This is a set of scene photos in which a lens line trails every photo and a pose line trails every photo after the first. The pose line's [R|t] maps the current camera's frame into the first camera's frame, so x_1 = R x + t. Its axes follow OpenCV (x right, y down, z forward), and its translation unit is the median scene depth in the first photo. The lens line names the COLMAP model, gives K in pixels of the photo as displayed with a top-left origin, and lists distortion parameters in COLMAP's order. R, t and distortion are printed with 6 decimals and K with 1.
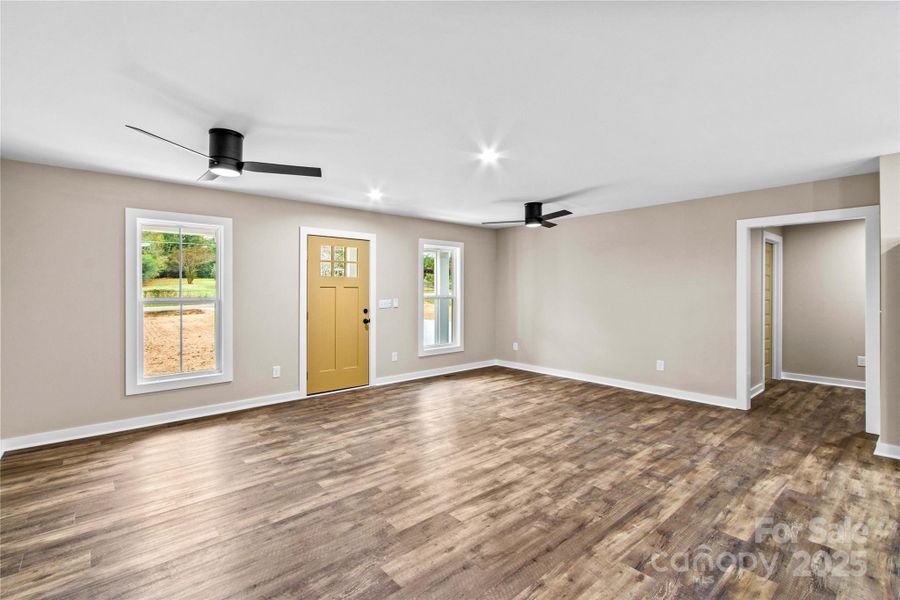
lens RADIAL K [[412.0, 0, 428.3], [0, 412.0, 289.4], [0, 0, 1]] dist [0.006310, -0.001698]
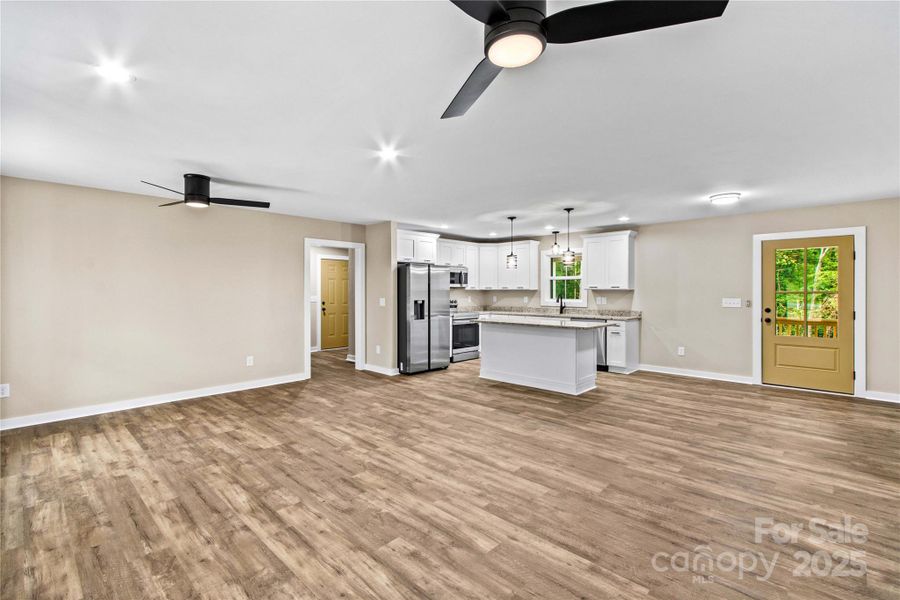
lens RADIAL K [[413.1, 0, 431.4], [0, 413.1, 291.3], [0, 0, 1]] dist [0.009638, -0.000305]
pose [[-0.094085, -0.002620, 0.995561, -0.833457], [-0.001933, 0.999995, 0.002449, 0.002000], [-0.995562, -0.001694, -0.094090, 0.980994]]
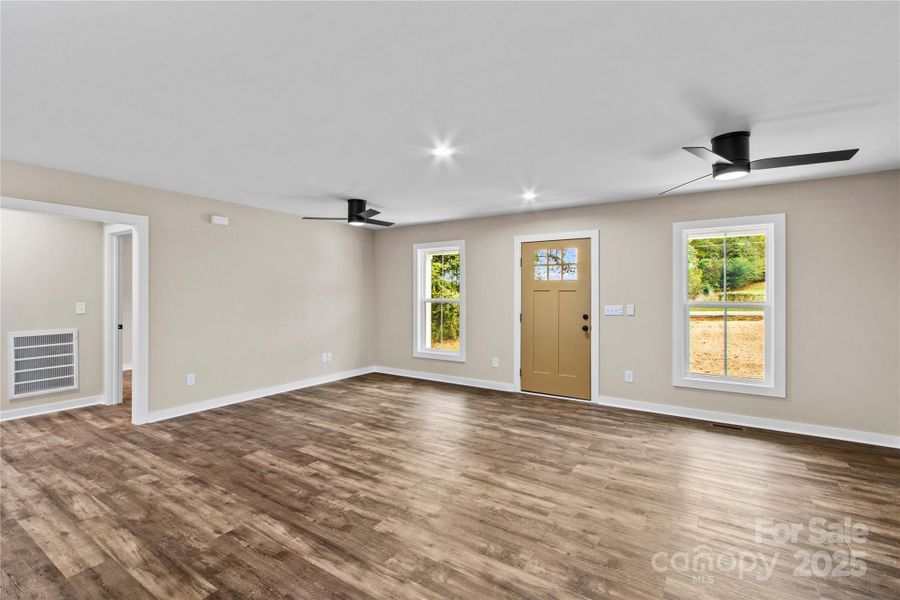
lens RADIAL K [[413.1, 0, 430.1], [0, 413.1, 291.7], [0, 0, 1]] dist [0.009638, -0.000305]
pose [[0.271094, -0.003699, -0.962546, 1.037646], [-0.000663, 0.999992, -0.004029, 0.001566], [0.962553, 0.001731, 0.271089, 0.710488]]
